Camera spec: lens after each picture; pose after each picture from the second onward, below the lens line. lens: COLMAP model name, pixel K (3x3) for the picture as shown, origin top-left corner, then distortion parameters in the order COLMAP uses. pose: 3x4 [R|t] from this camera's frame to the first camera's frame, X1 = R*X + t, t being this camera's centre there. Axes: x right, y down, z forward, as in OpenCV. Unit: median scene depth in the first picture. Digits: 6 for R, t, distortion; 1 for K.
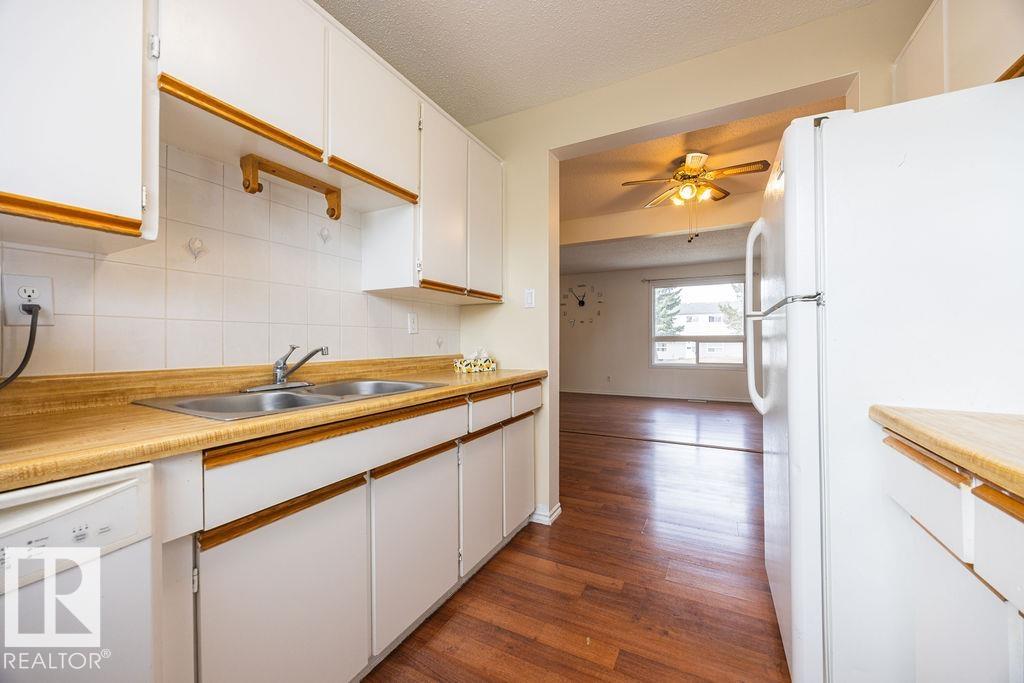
lens RADIAL K [[388.5, 0, 516.4], [0, 388.5, 341.3], [0, 0, 1]] dist [-0.000131, 0.000143]
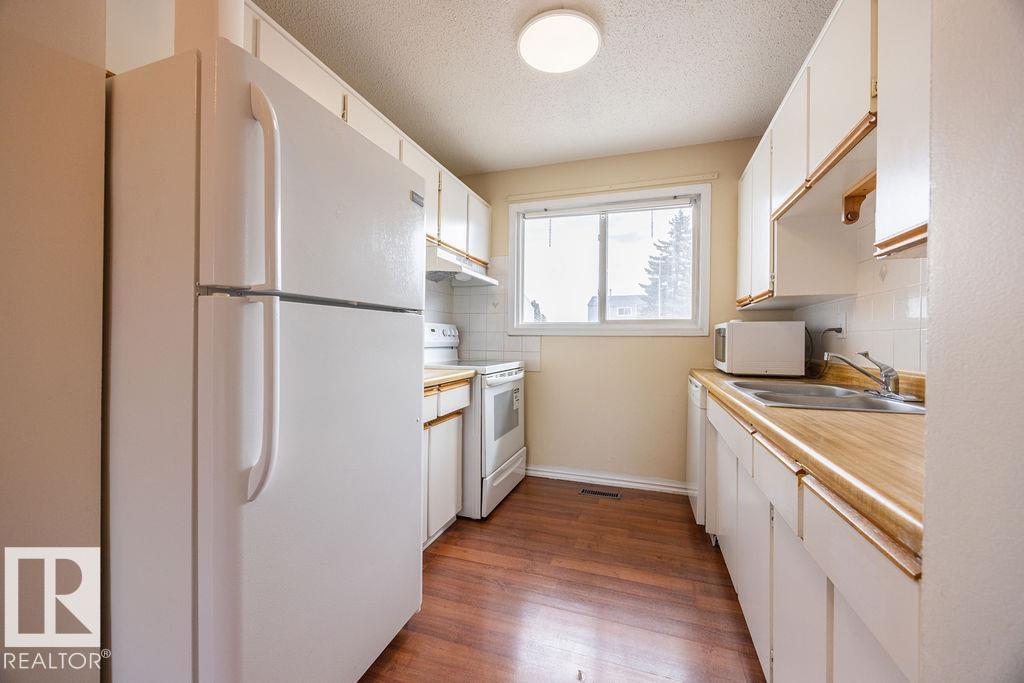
lens RADIAL K [[388.5, 0, 516.4], [0, 388.5, 341.3], [0, 0, 1]] dist [-0.000131, 0.000143]
pose [[-0.988371, -0.007634, -0.151871, 0.409516], [-0.008044, 0.999965, 0.002087, -0.009979], [0.151850, 0.003284, -0.988398, 1.607123]]
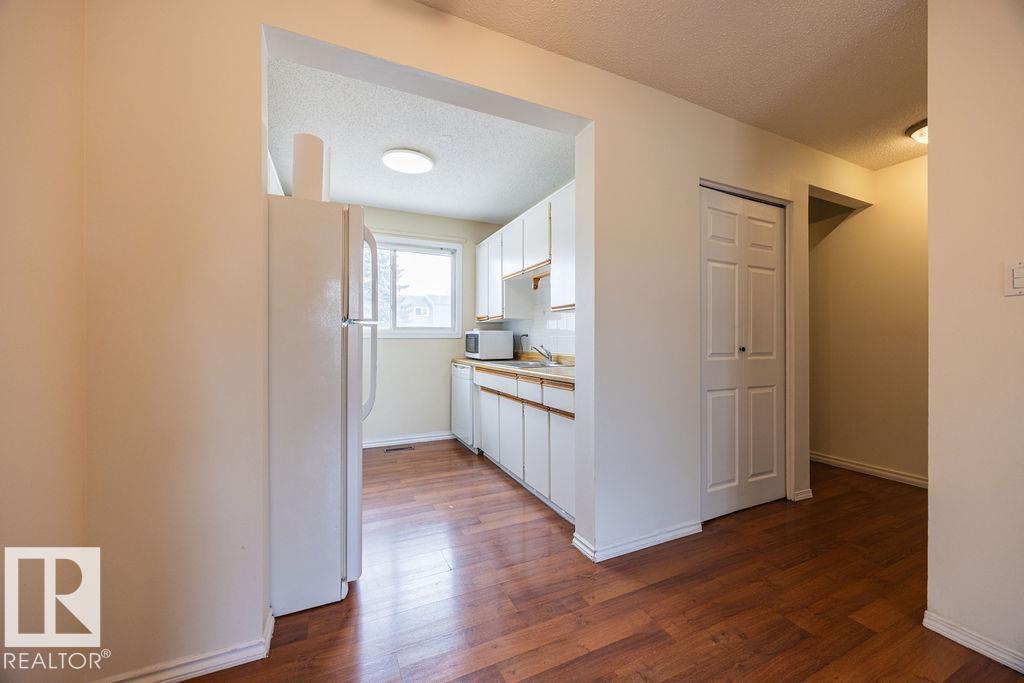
lens RADIAL K [[388.5, 0, 516.4], [0, 388.5, 341.3], [0, 0, 1]] dist [-0.000131, 0.000143]
pose [[-0.607633, 0.003741, -0.794209, 1.259006], [0.003557, 0.999992, 0.001988, -0.017311], [0.794210, -0.001617, -0.607641, 2.033873]]
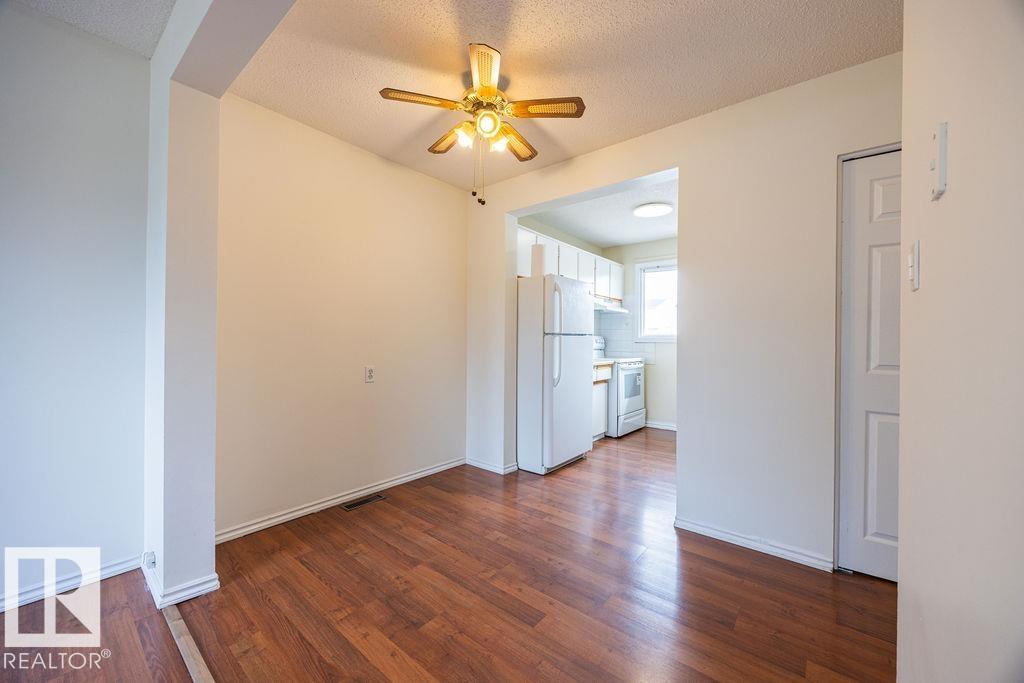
lens RADIAL K [[388.5, 0, 516.4], [0, 388.5, 341.3], [0, 0, 1]] dist [-0.000131, 0.000143]
pose [[-0.979229, -0.005671, 0.202680, 0.465309], [-0.006852, 0.999963, -0.005125, -0.020687], [-0.202643, -0.006407, -0.979232, 3.049222]]
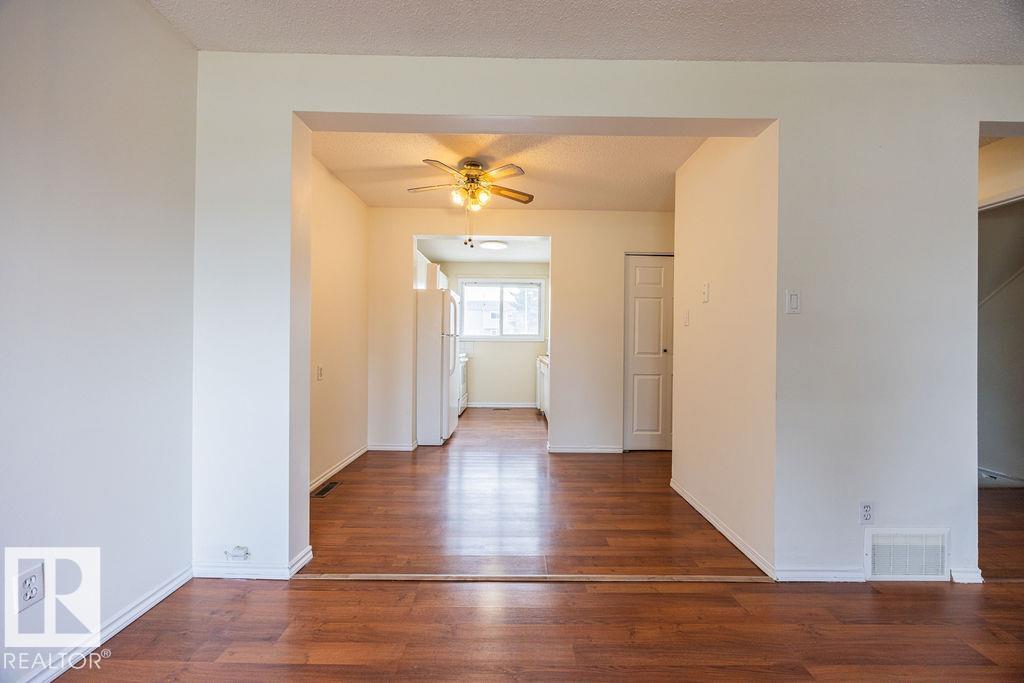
lens RADIAL K [[388.5, 0, 516.4], [0, 388.5, 341.3], [0, 0, 1]] dist [-0.000131, 0.000143]
pose [[-0.887251, -0.006003, -0.461247, 1.477351], [-0.005499, 0.999982, -0.002438, -0.026356], [0.461254, 0.000373, -0.887268, 3.555572]]
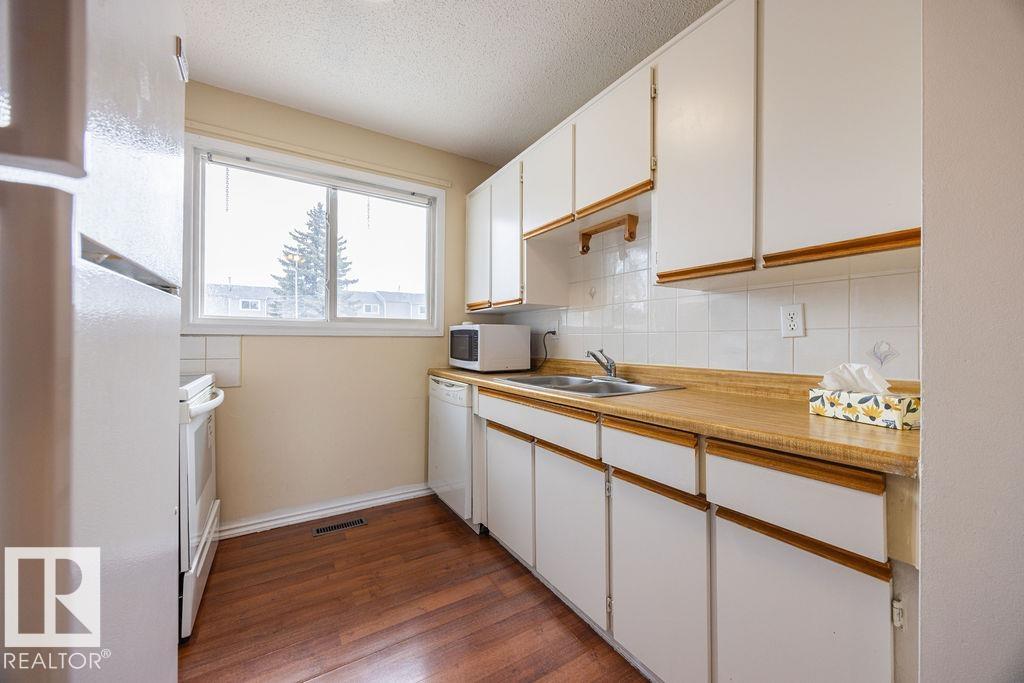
lens RADIAL K [[388.5, 0, 516.4], [0, 388.5, 341.3], [0, 0, 1]] dist [-0.000131, 0.000143]
pose [[-0.508659, 0.001540, -0.860967, 0.672019], [-0.001206, 0.999996, 0.002502, -0.018719], [0.860967, 0.002311, -0.508655, 1.249908]]
